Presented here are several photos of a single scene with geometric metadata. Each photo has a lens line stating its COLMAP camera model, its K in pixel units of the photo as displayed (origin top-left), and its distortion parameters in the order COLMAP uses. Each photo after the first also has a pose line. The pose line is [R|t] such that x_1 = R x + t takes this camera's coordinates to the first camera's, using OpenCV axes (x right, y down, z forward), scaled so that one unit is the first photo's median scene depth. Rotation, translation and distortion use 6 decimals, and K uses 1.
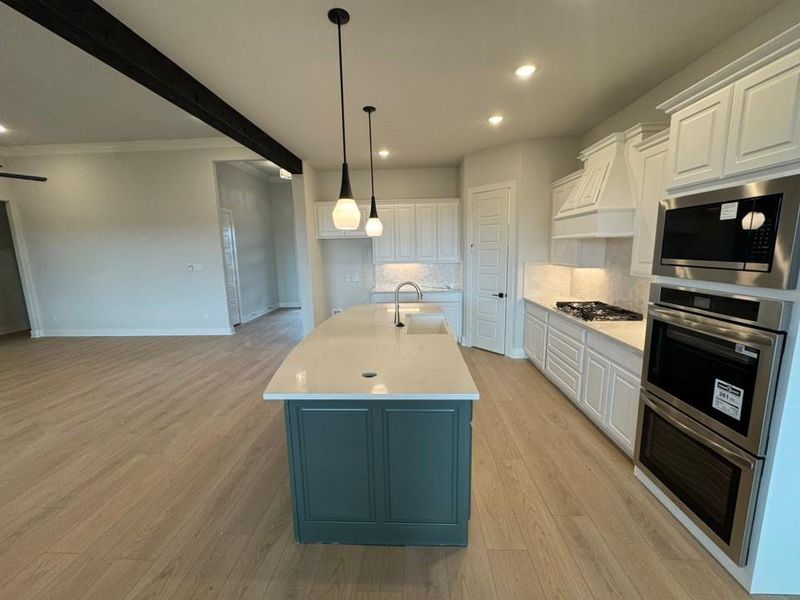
lens RADIAL K [[323.8, 0, 395.9], [0, 323.8, 297.1], [0, 0, 1]] dist [-0.000839, 0.000163]
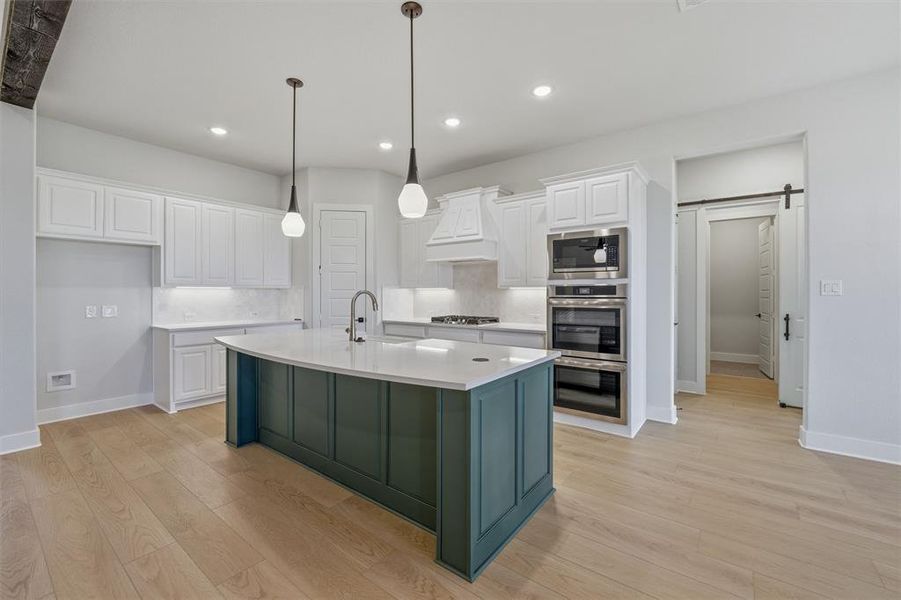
lens RADIAL K [[377.5, 0, 453.7], [0, 377.5, 285.9], [0, 0, 1]] dist [-0.002424, -0.000352]
pose [[0.561579, 0.038187, 0.826542, -0.754377], [0.110663, 0.986494, -0.120764, 0.102525], [-0.819990, 0.159286, 0.549768, 0.272946]]
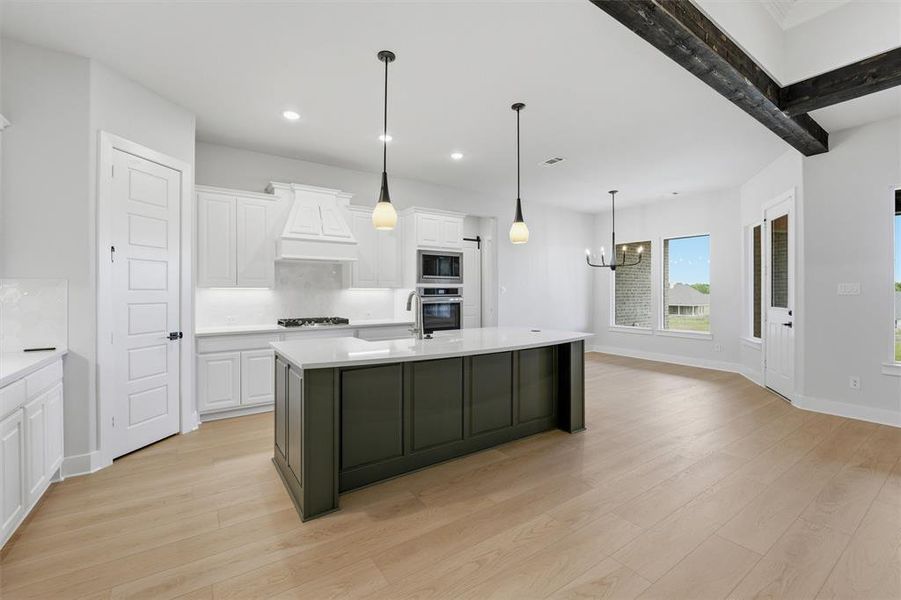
lens RADIAL K [[377.5, 0, 453.7], [0, 377.5, 285.9], [0, 0, 1]] dist [-0.002424, -0.000352]
pose [[-0.611504, 0.035737, 0.790434, -0.986306], [0.133243, 0.989364, 0.058350, -0.123256], [-0.779942, 0.141001, -0.609762, 1.757334]]
